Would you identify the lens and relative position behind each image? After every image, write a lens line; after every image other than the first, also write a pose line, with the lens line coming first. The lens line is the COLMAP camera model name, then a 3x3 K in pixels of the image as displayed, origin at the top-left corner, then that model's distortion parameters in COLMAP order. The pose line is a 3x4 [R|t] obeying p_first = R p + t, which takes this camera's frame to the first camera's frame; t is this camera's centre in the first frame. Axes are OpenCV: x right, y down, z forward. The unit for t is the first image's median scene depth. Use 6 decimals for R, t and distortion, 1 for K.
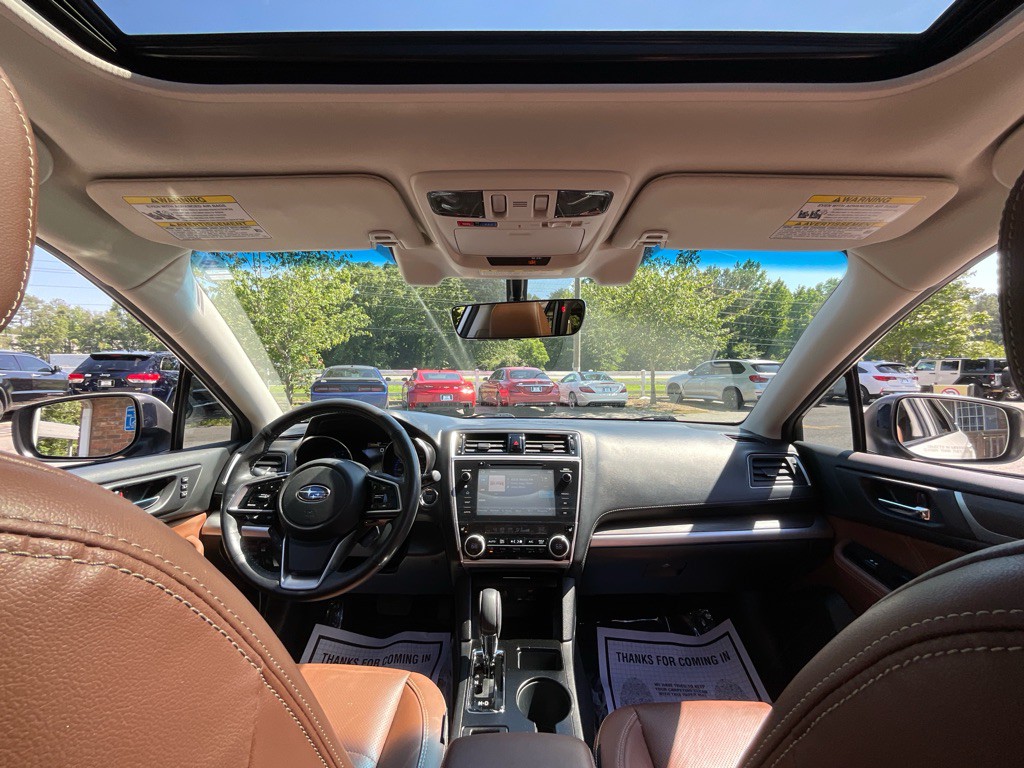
lens RADIAL K [[406.4, 0, 512.0], [0, 406.4, 384.0], [0, 0, 1]] dist [0.012187, 0.000175]
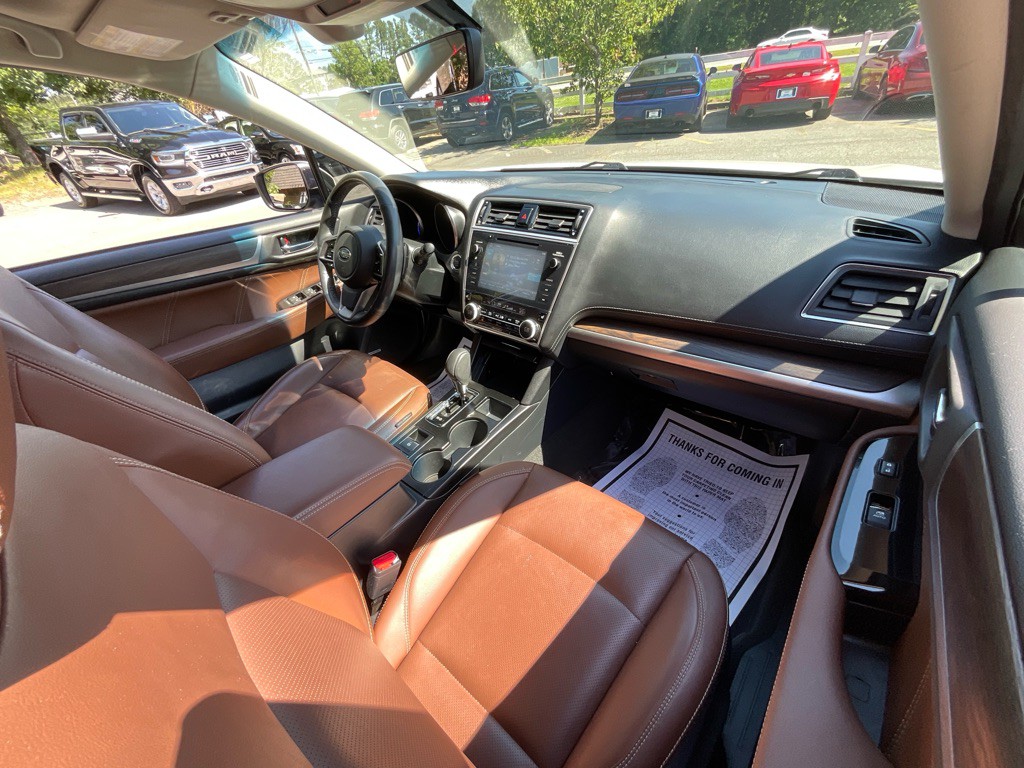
lens RADIAL K [[418.0, 0, 512.0], [0, 418.0, 384.0], [0, 0, 1]] dist [-0.004312, 0.000106]
pose [[0.744733, 0.310015, -0.590985, 0.645797], [0.104121, 0.820733, 0.561744, -0.075248], [0.659190, -0.479883, 0.578948, 0.250471]]
